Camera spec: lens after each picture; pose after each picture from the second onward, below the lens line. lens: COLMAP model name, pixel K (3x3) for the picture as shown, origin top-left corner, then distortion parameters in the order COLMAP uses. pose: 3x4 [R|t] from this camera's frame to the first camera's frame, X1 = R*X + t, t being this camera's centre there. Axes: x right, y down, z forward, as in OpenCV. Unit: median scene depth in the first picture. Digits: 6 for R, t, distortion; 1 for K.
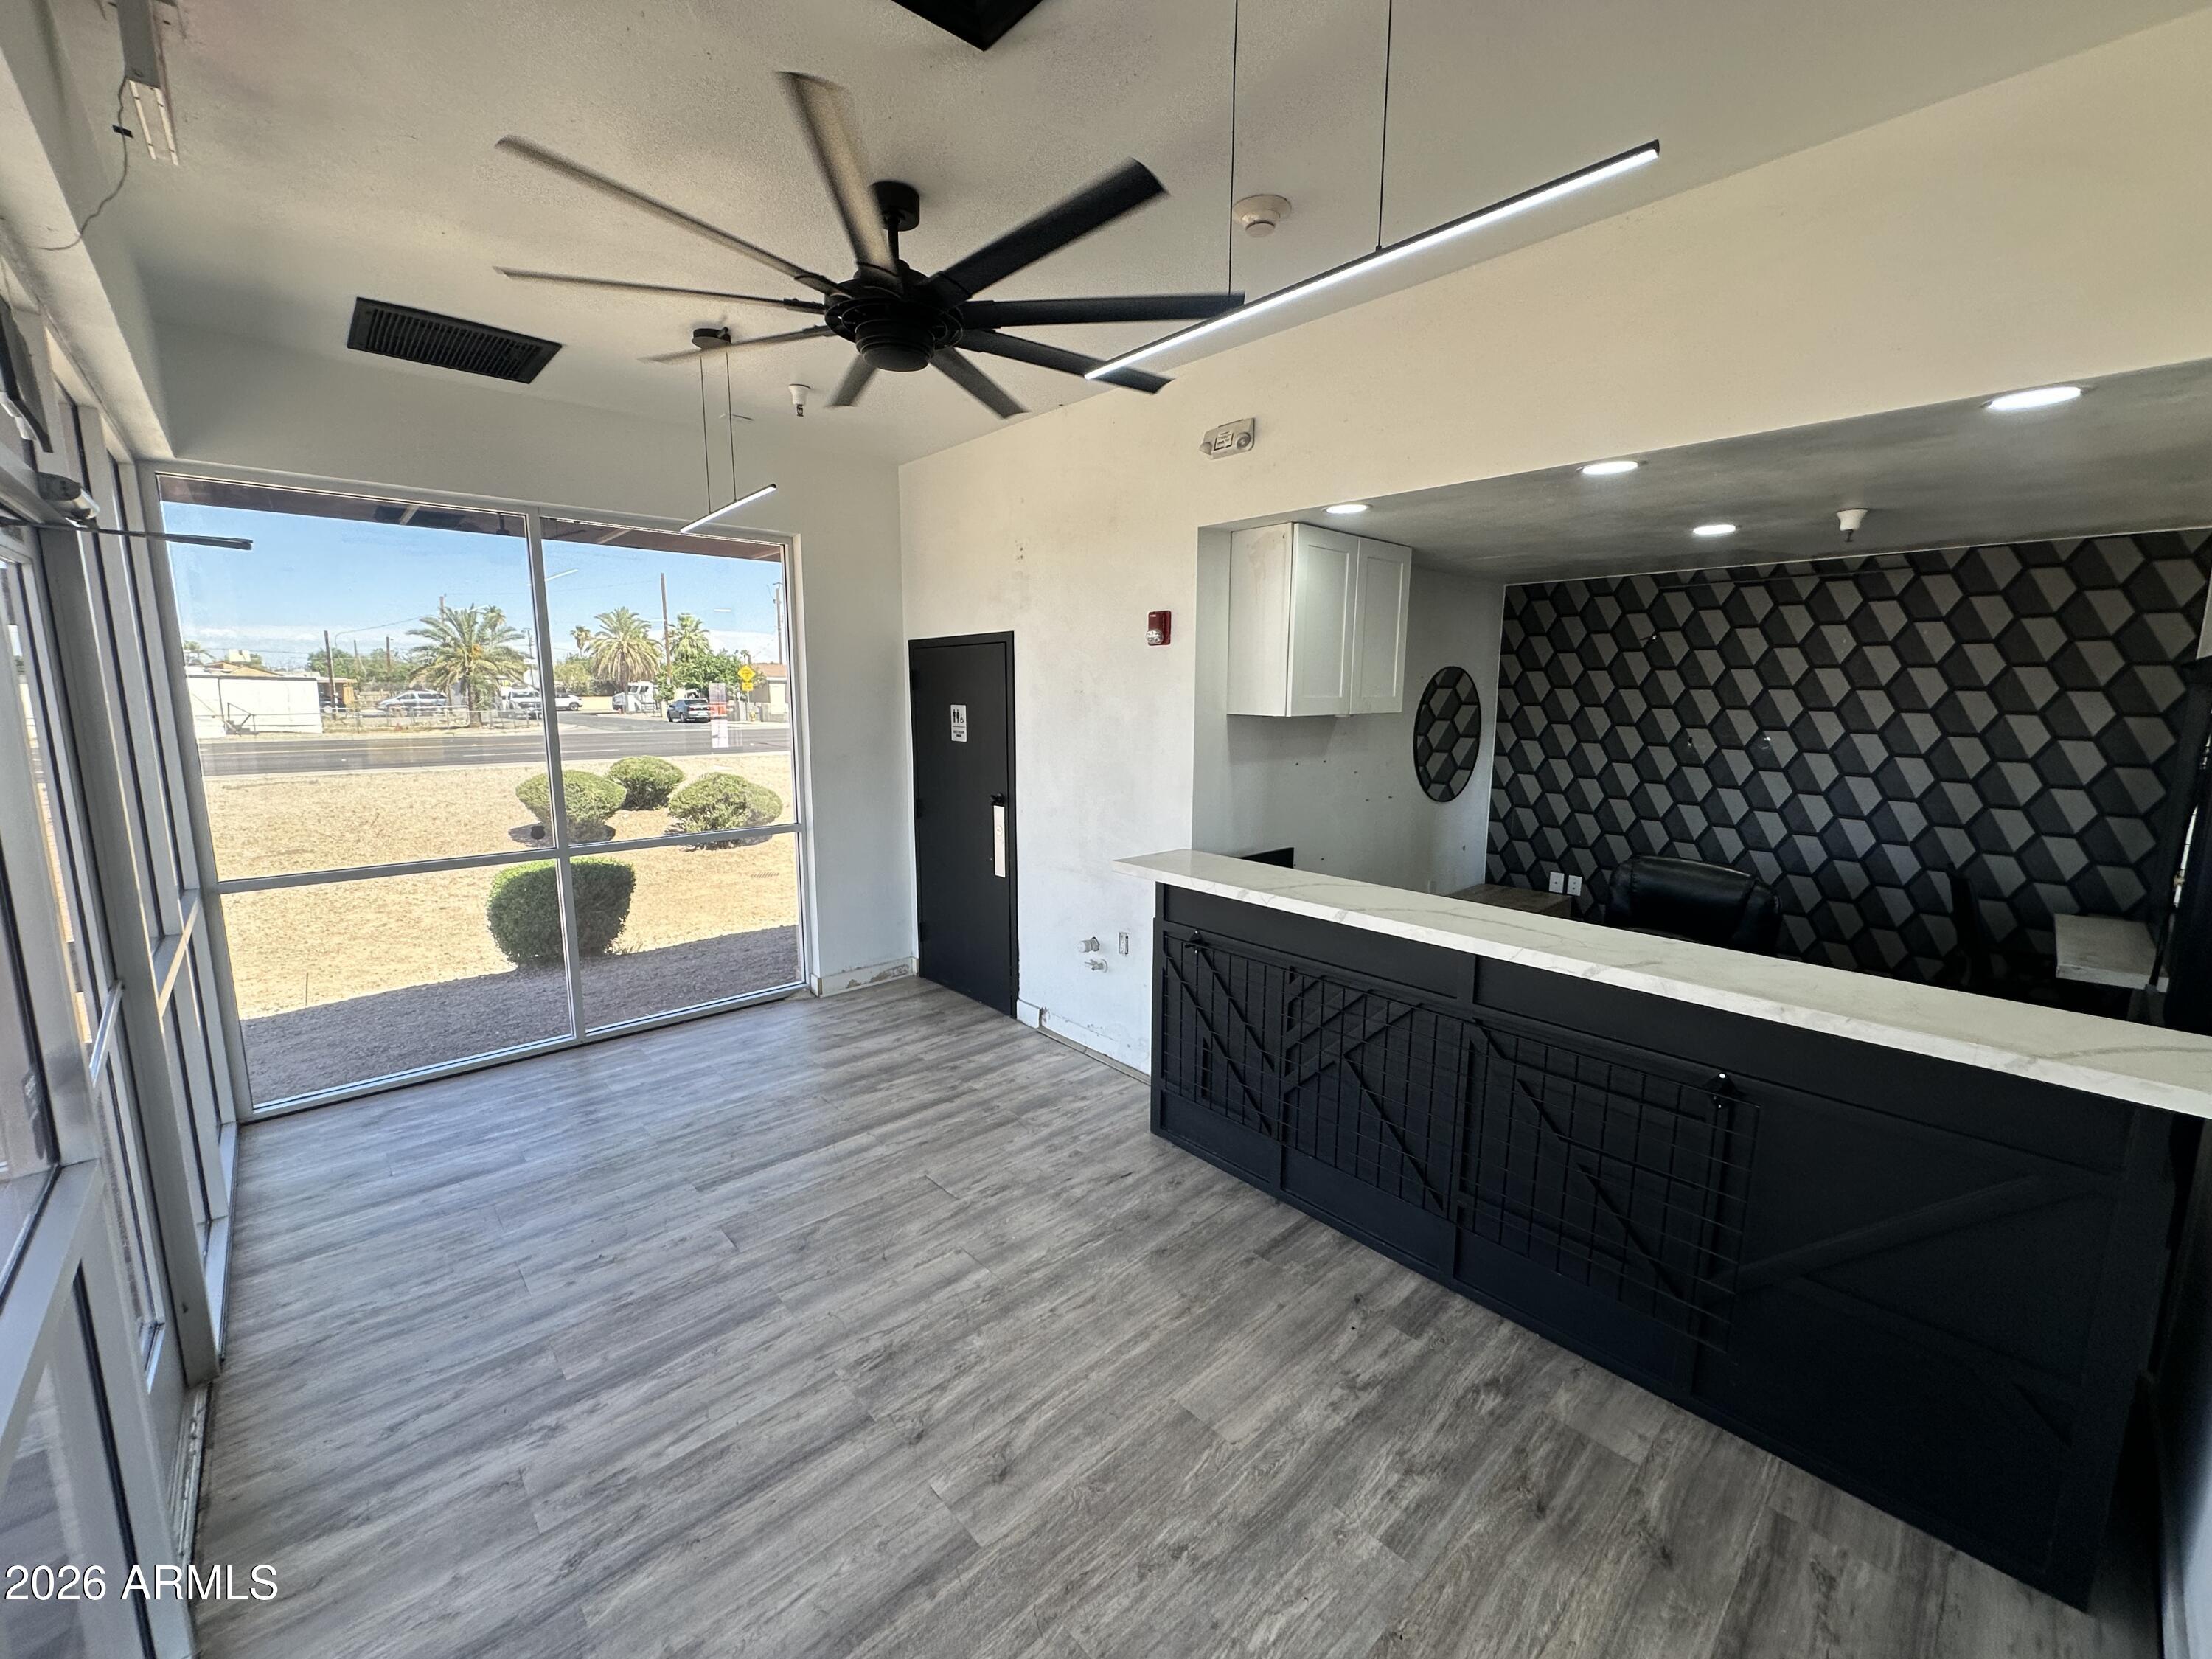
lens RADIAL K [[885.4, 0, 1105.7], [0, 885.4, 826.7], [0, 0, 1]] dist [0.008386, 0.000039]
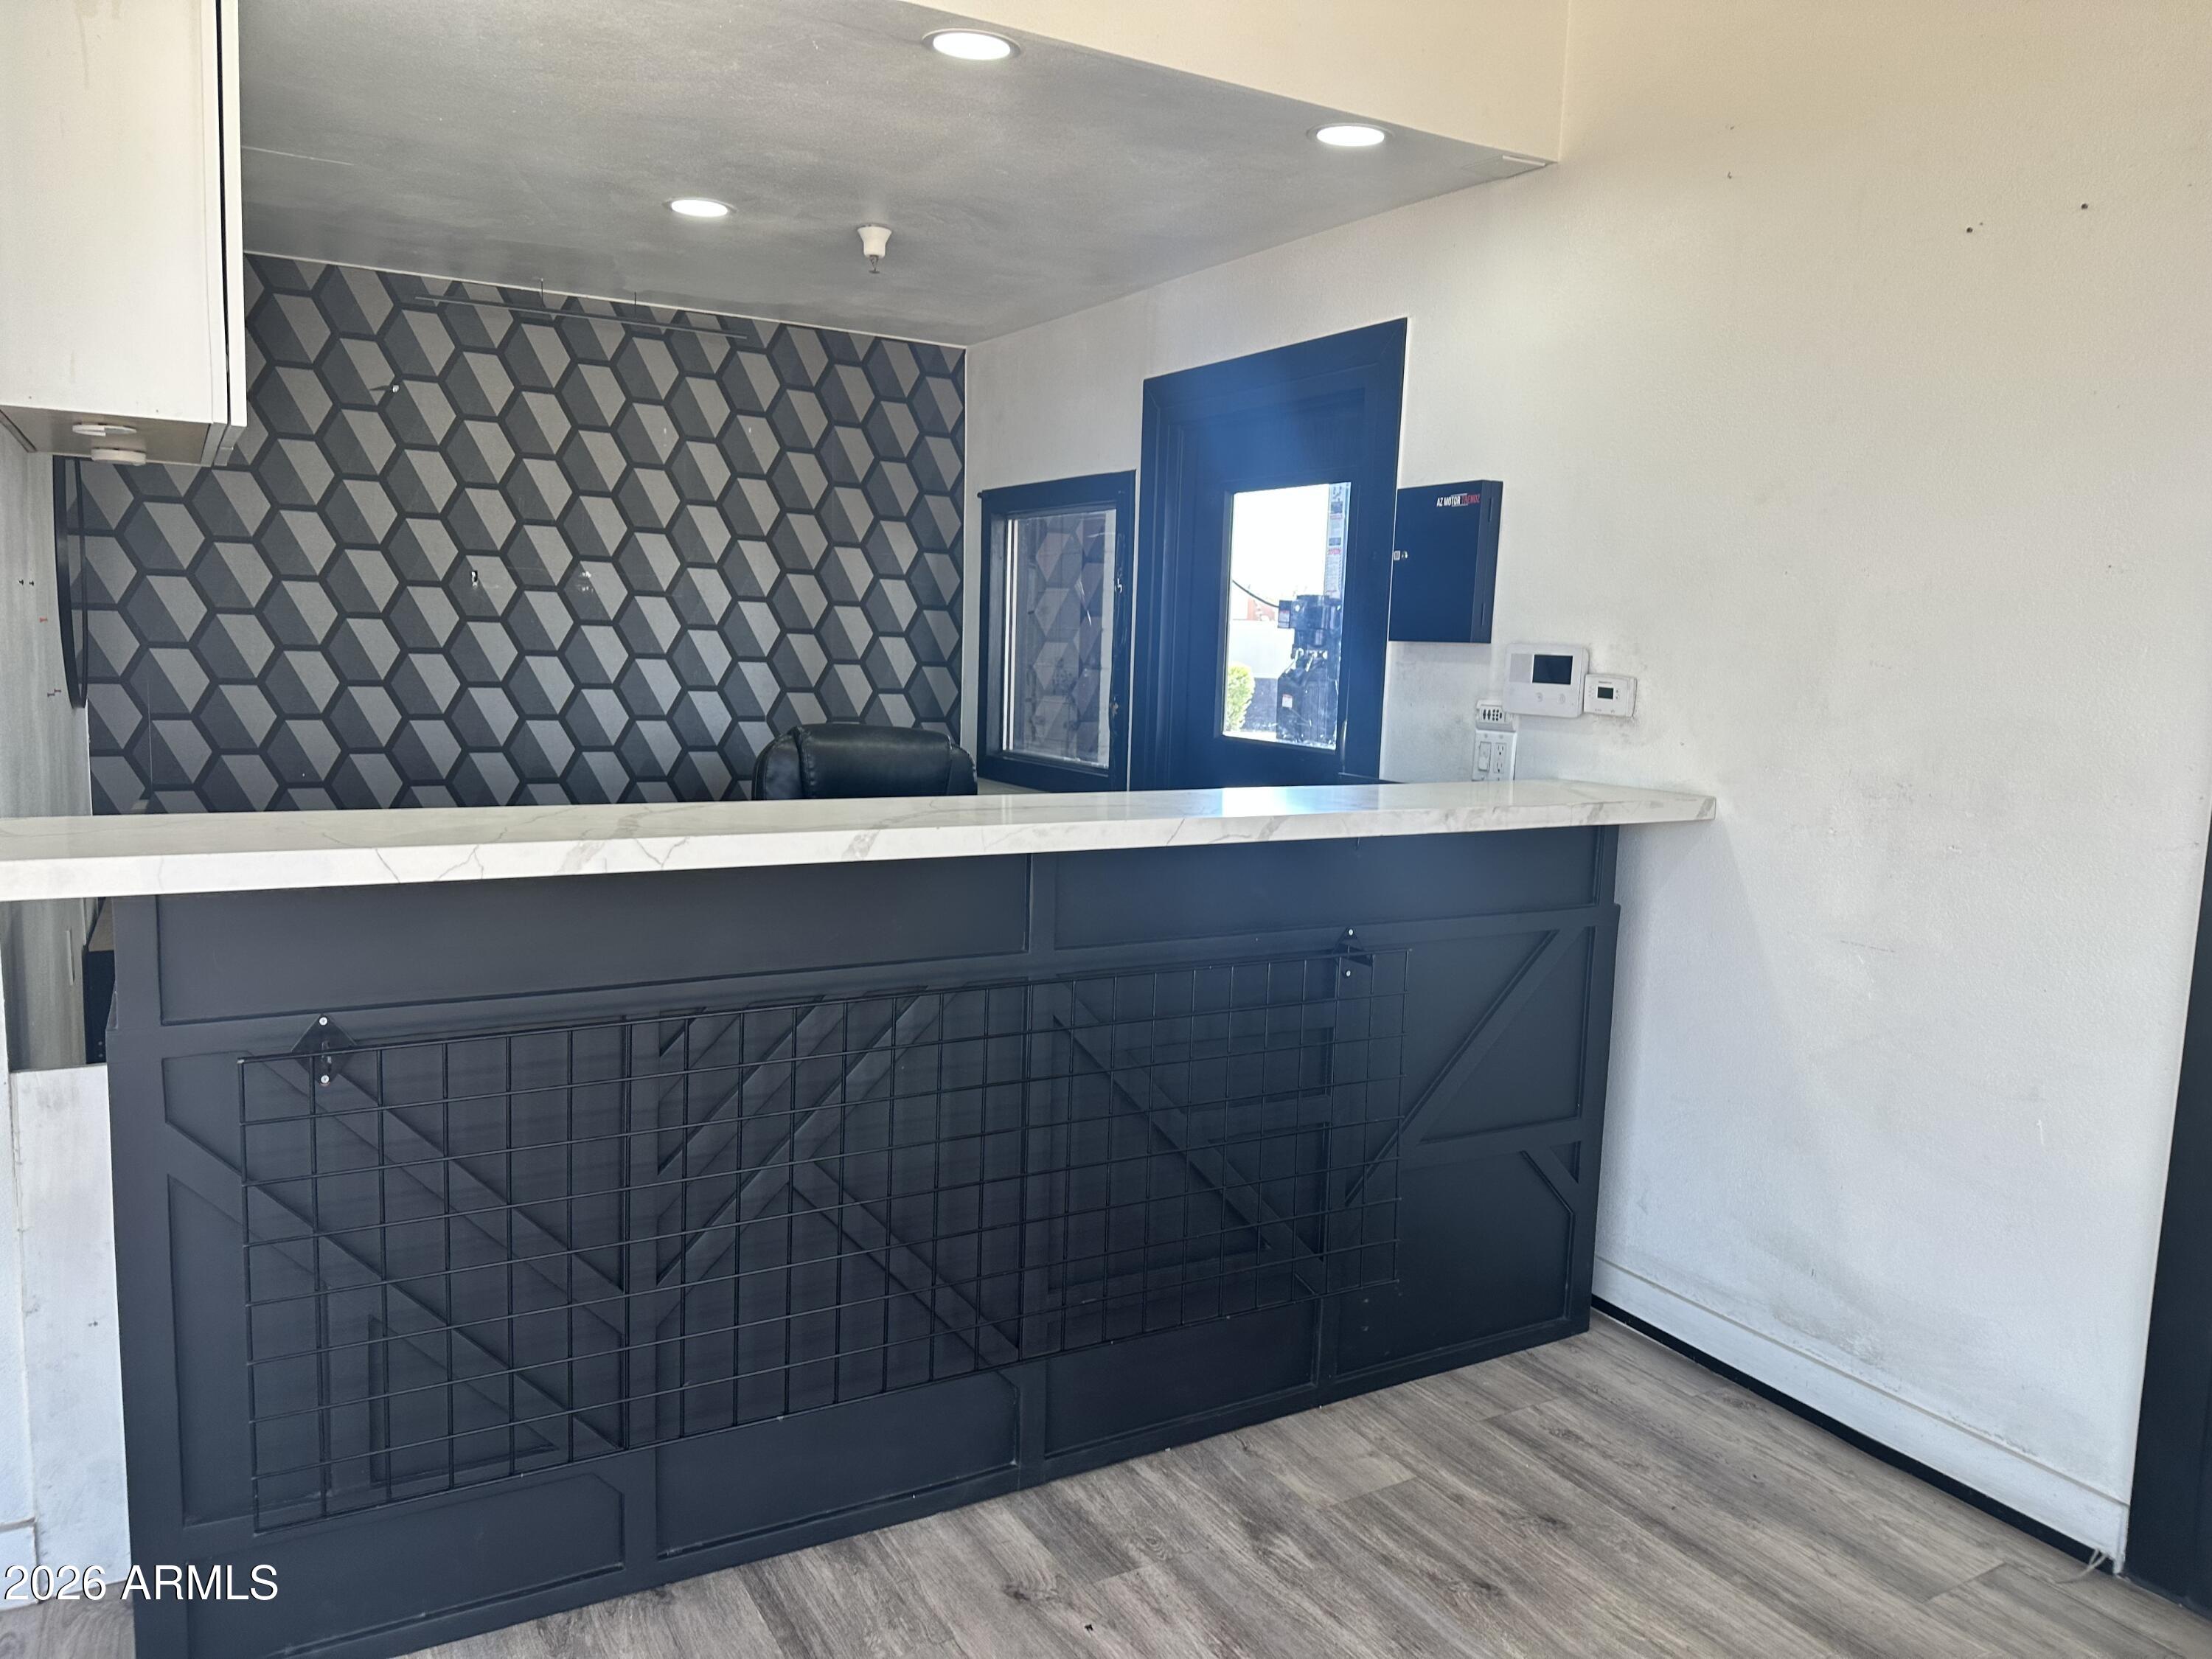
lens RADIAL K [[1544.9, 0, 1098.2], [0, 1544.9, 827.4], [0, 0, 1]] dist [0.124623, -0.185508]
pose [[0.229012, -0.122652, 0.965666, -0.422162], [0.118229, 0.988191, 0.097474, 0.022416], [-0.966217, 0.091847, 0.240809, 0.587827]]
